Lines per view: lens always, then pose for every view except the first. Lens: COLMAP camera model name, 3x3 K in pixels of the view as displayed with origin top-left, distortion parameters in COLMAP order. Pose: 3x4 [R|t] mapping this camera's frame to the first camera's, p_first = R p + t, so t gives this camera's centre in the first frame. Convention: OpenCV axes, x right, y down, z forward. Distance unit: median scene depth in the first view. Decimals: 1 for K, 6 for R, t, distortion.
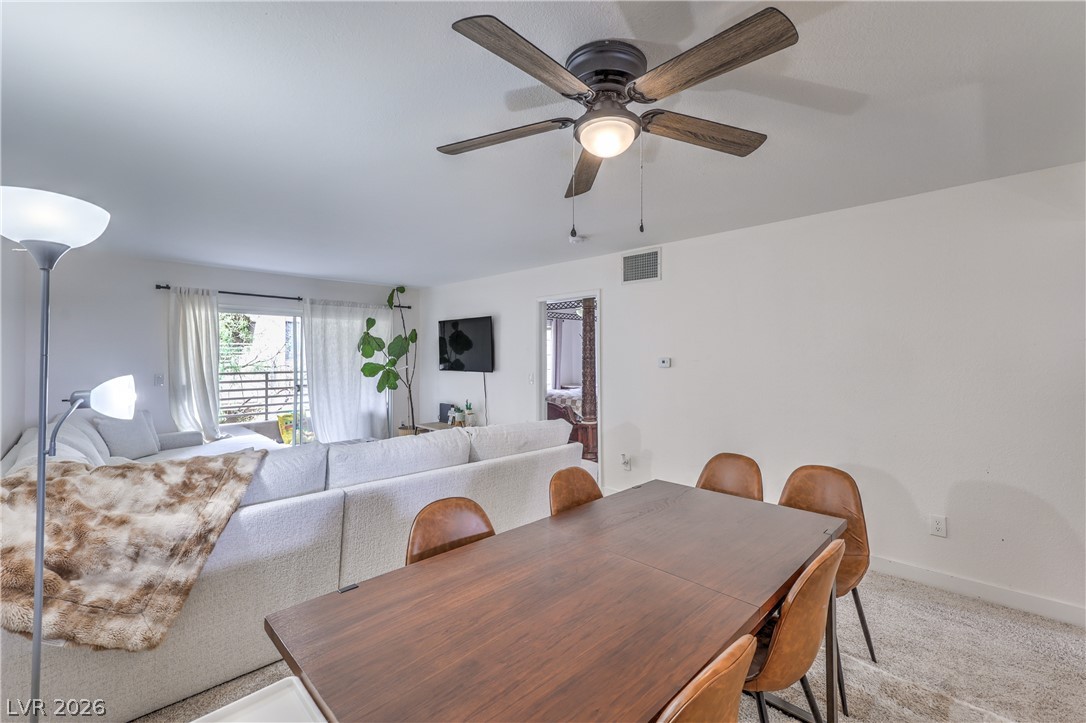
lens RADIAL K [[461.1, 0, 577.7], [0, 461.1, 349.3], [0, 0, 1]] dist [0.000760, 0.000145]
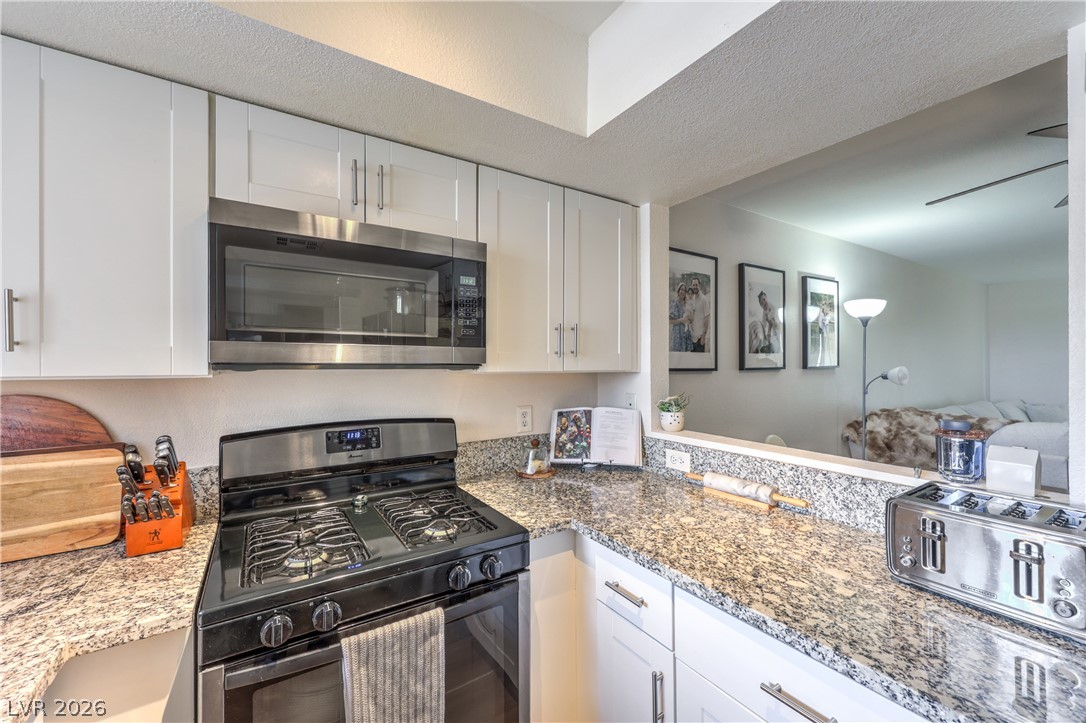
lens RADIAL K [[434.3, 0, 539.3], [0, 434.3, 363.8], [0, 0, 1]] dist [-0.000208, 0.000337]
pose [[-0.243465, 0.004217, -0.969900, 0.453403], [0.017105, 0.999854, 0.000054, 0.004086], [0.969759, -0.016577, -0.243502, -0.063576]]
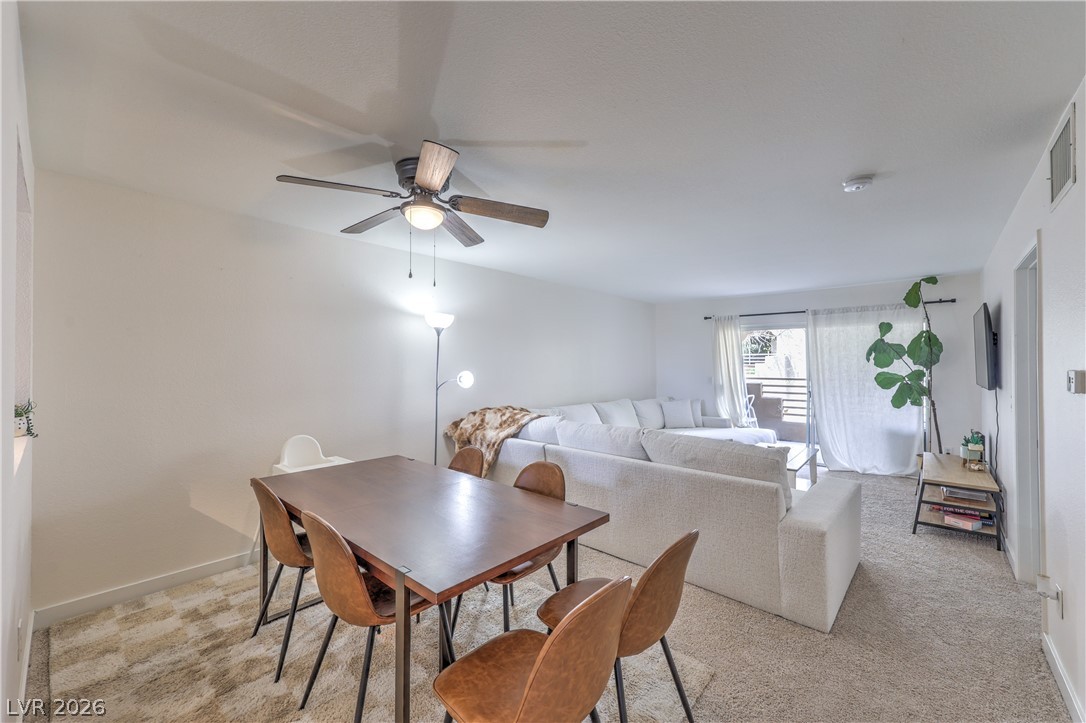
lens RADIAL K [[424.4, 0, 536.2], [0, 424.4, 365.7], [0, 0, 1]] dist [0.001940, 0.000145]
pose [[0.027825, 0.005146, -0.999600, 0.423236], [0.010811, 0.999927, 0.005449, 0.005148], [0.999554, -0.010958, 0.027767, 0.387739]]
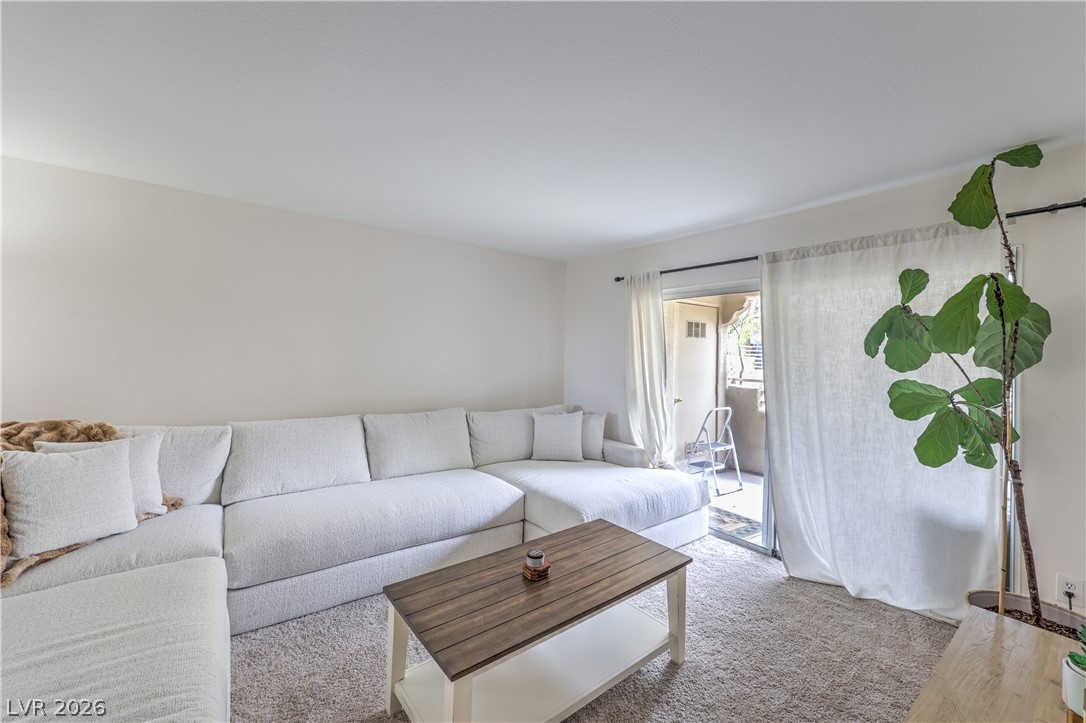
lens RADIAL K [[428.4, 0, 542.7], [0, 428.4, 351.8], [0, 0, 1]] dist [0.000437, 0.000167]
pose [[-0.158392, -0.005098, -0.987363, -0.052947], [-0.012400, 0.999918, -0.003174, 0.010626], [0.987298, 0.011741, -0.158443, 0.931959]]
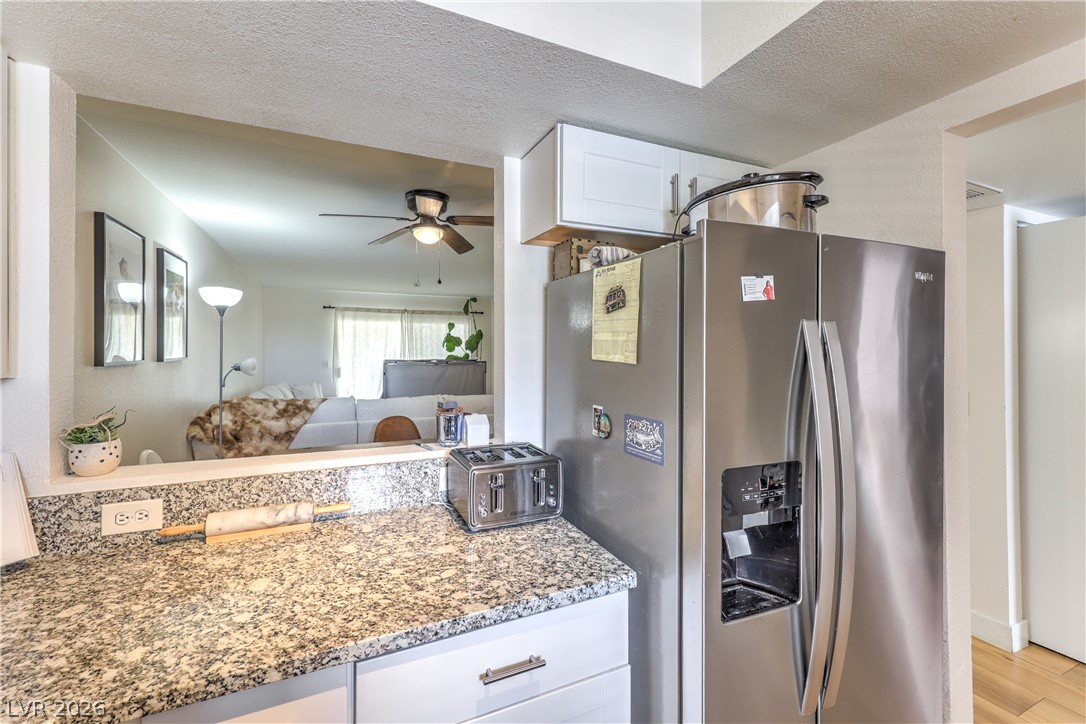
lens RADIAL K [[447.5, 0, 540.9], [0, 447.5, 349.8], [0, 0, 1]] dist [0.000017, 0.000098]
pose [[0.926849, 0.002240, -0.375427, 0.364611], [0.002312, 0.999929, 0.011674, -0.001497], [0.375426, -0.011688, 0.926779, -0.166118]]
